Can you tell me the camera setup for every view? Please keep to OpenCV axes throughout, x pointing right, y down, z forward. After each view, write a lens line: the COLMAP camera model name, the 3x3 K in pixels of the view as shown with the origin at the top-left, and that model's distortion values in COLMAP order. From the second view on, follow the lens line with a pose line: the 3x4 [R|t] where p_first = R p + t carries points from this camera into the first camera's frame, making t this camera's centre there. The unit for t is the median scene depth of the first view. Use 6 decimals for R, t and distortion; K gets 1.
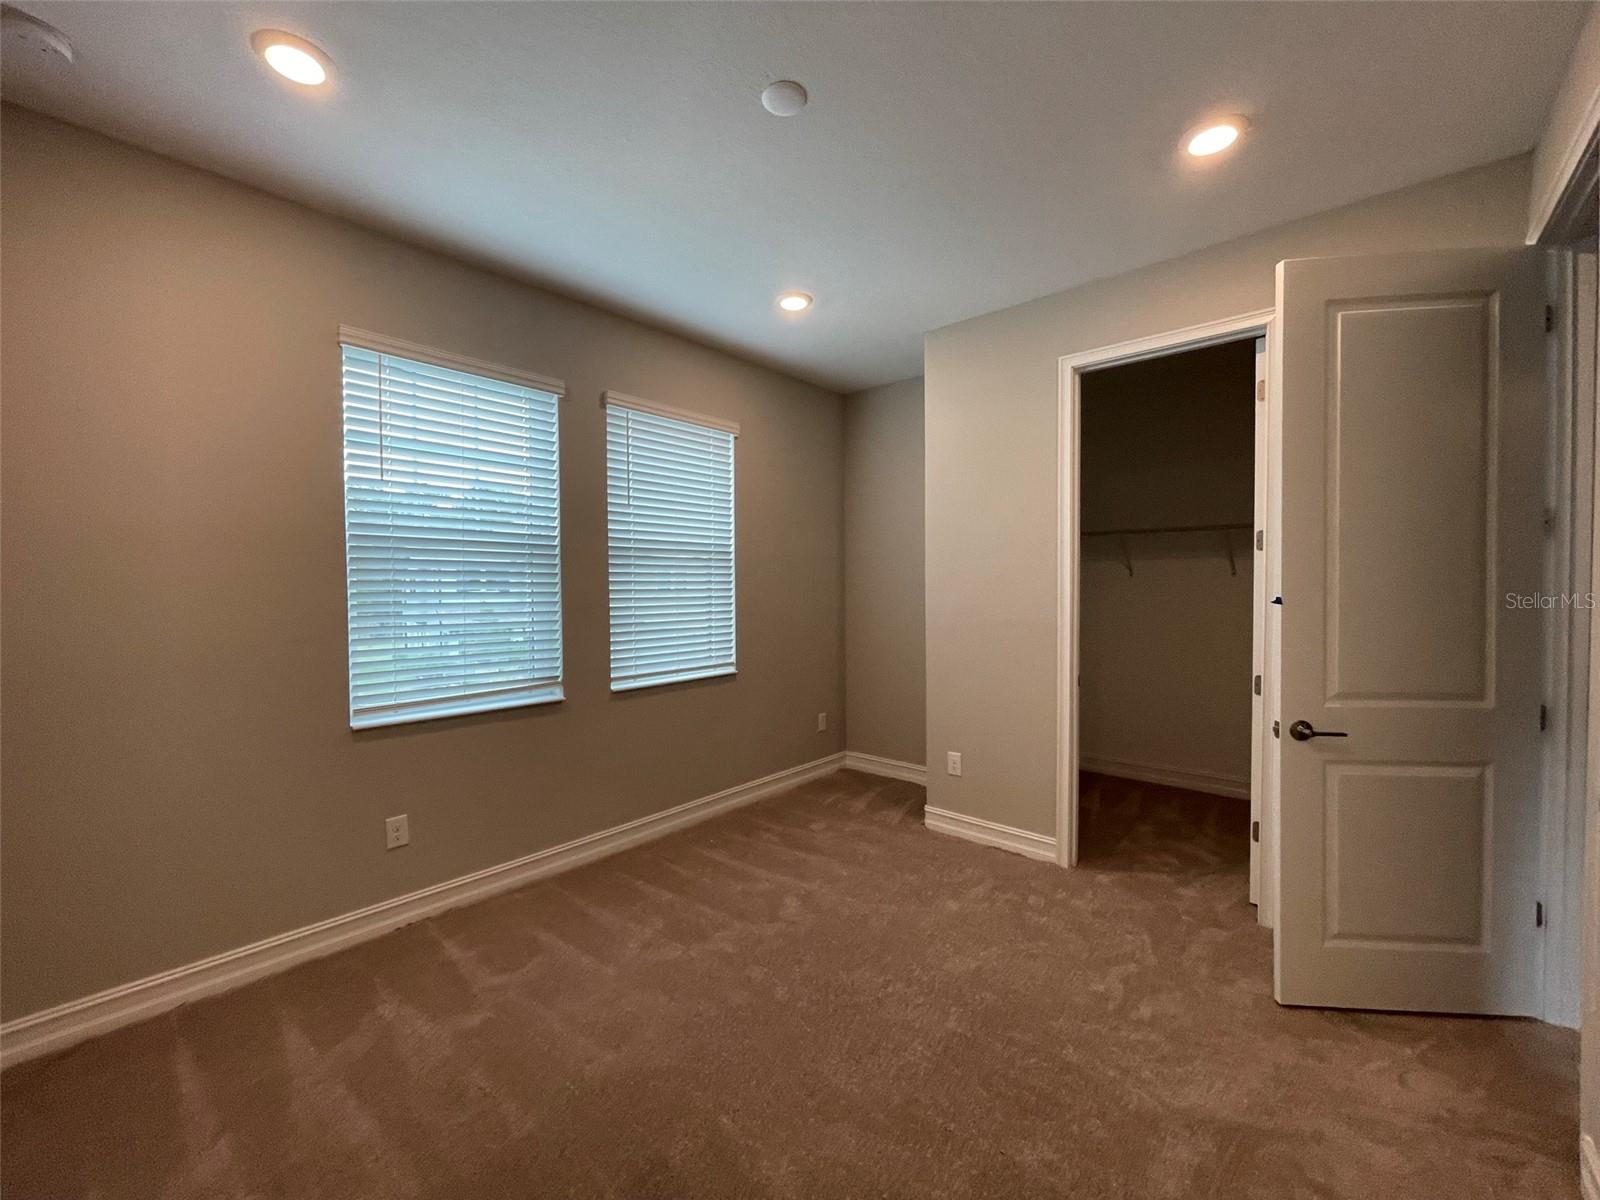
lens RADIAL K [[642.0, 0, 783.5], [0, 642.0, 596.9], [0, 0, 1]] dist [0.001945, -0.000464]
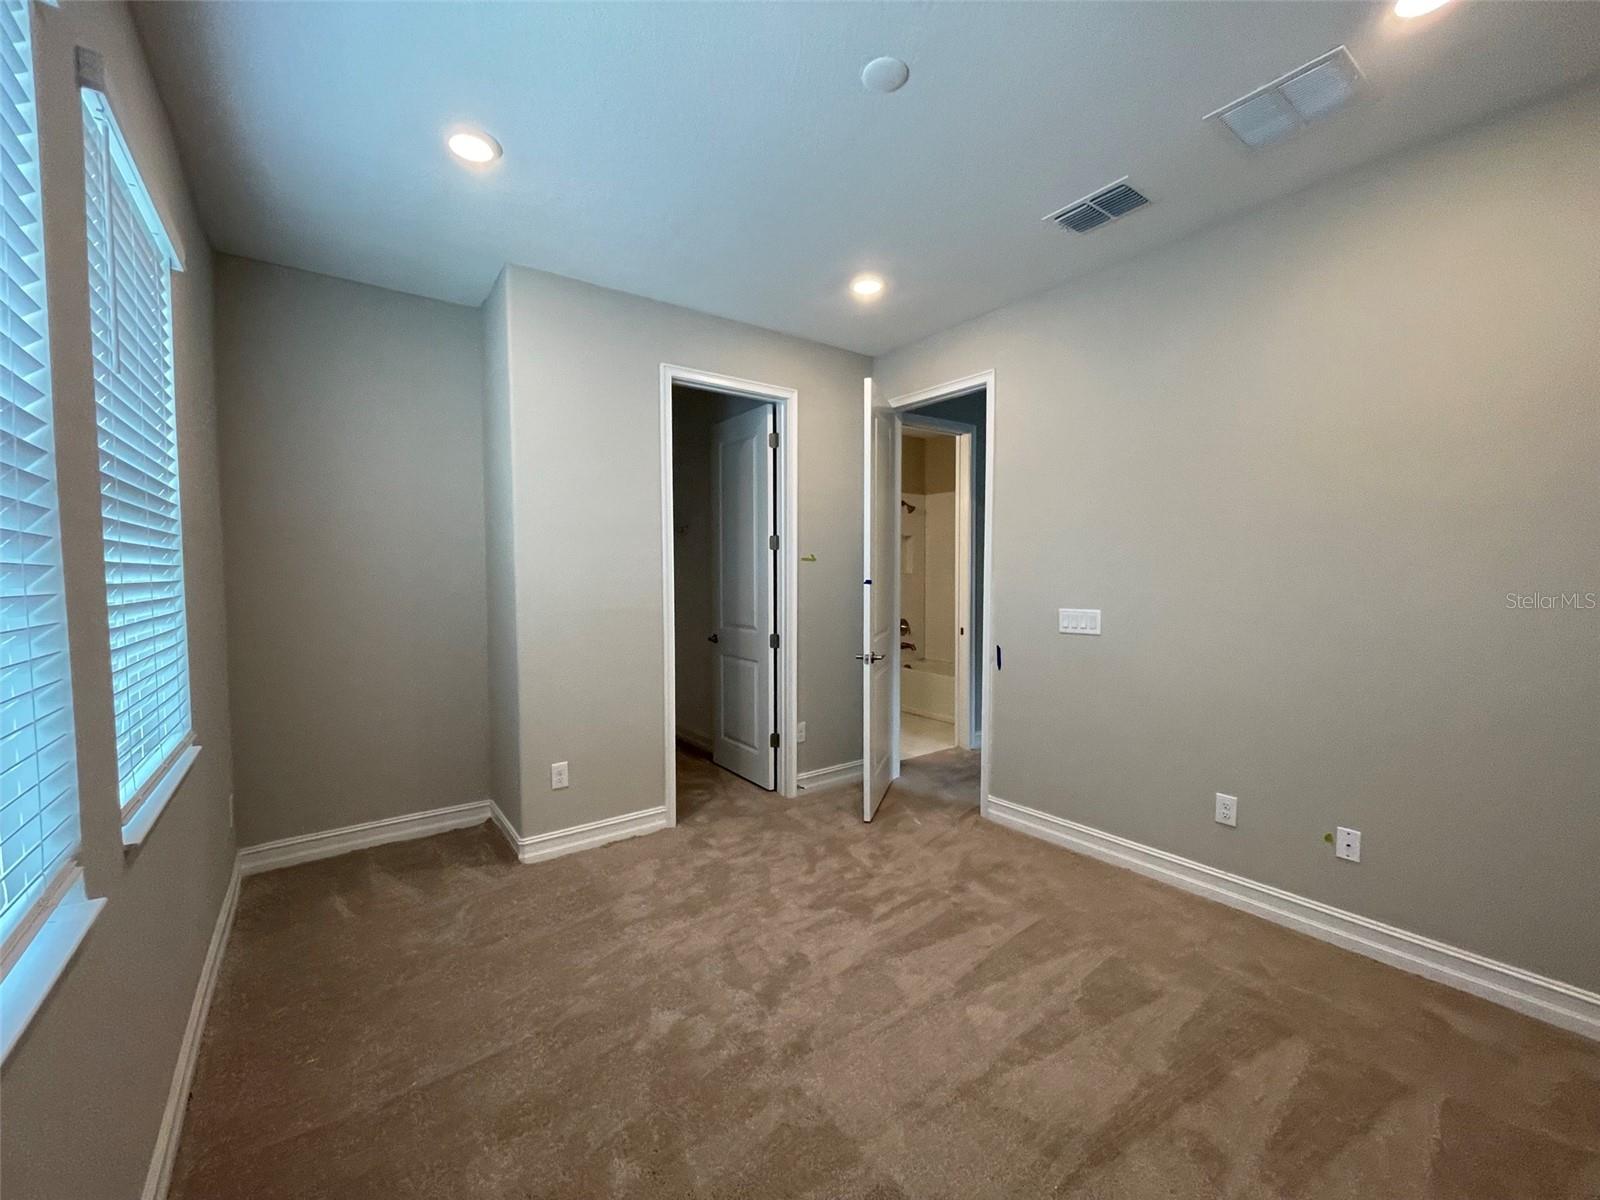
lens RADIAL K [[642.0, 0, 794.9], [0, 642.0, 603.7], [0, 0, 1]] dist [0.001945, -0.000464]
pose [[0.209535, -0.043406, 0.976837, -0.581282], [0.024549, 0.998933, 0.039122, -0.004828], [-0.977493, 0.015783, 0.210377, 0.546114]]
